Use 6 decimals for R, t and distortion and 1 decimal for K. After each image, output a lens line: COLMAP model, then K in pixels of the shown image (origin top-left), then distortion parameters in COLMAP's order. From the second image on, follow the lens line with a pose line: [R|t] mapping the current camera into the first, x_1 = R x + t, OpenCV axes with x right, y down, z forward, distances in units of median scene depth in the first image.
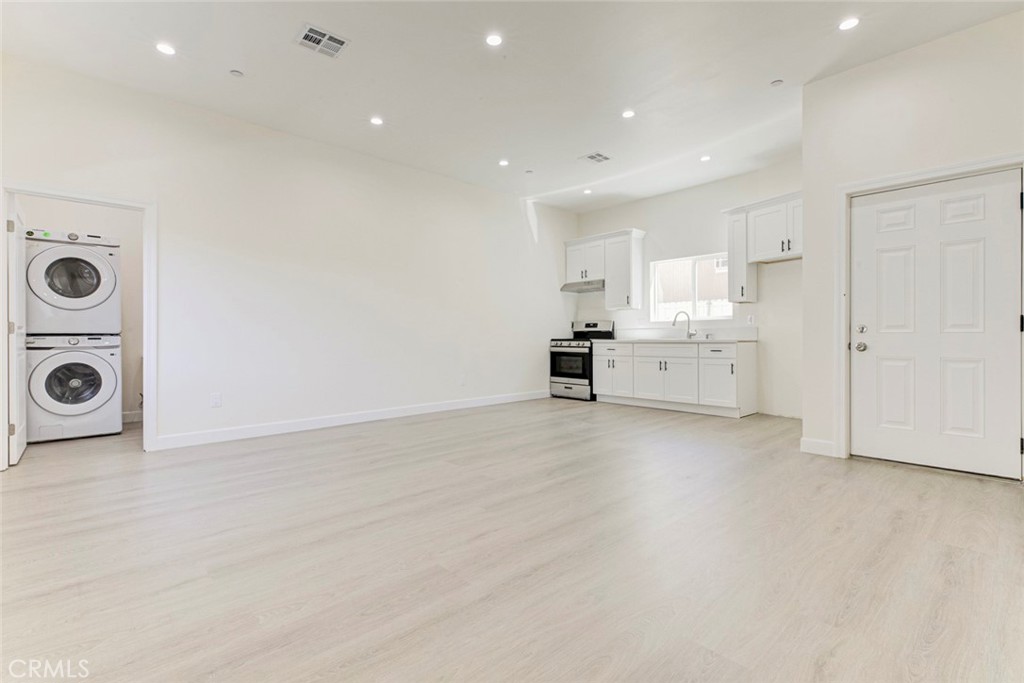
lens RADIAL K [[474.8, 0, 512.0], [0, 474.8, 341.5], [0, 0, 1]] dist [0.011239, 0.000111]
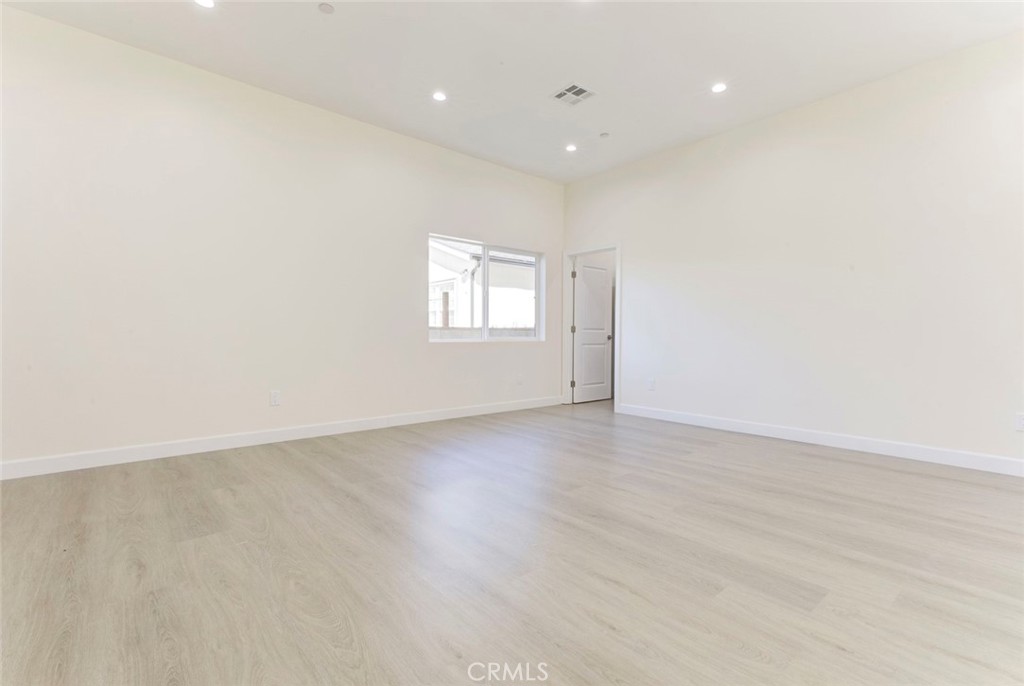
lens RADIAL K [[462.4, 0, 511.2], [0, 462.4, 348.2], [0, 0, 1]] dist [0.023368, -0.000279]
pose [[-0.046405, 0.027724, -0.998538, 0.495559], [-0.012433, 0.999521, 0.028330, -0.004472], [0.998845, 0.013729, -0.046038, 0.542299]]
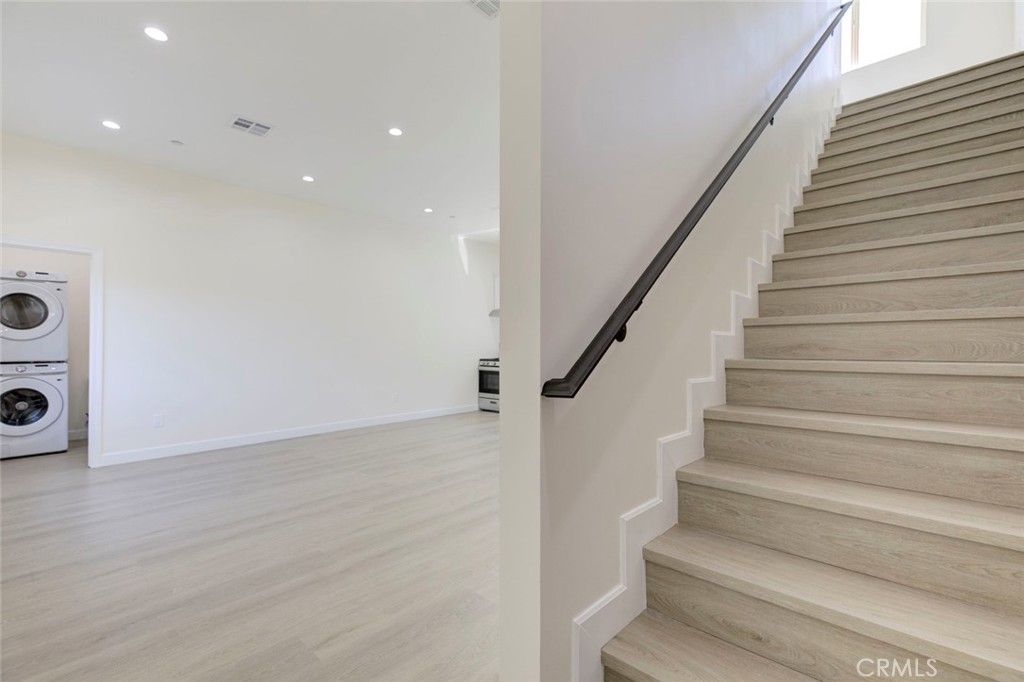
lens RADIAL K [[462.4, 0, 511.2], [0, 462.4, 346.2], [0, 0, 1]] dist [0.023368, -0.000279]
pose [[0.997460, 0.004120, 0.071105, 0.106509], [-0.003692, 0.999974, -0.006151, -0.039469], [-0.071129, 0.005873, 0.997450, -0.134548]]
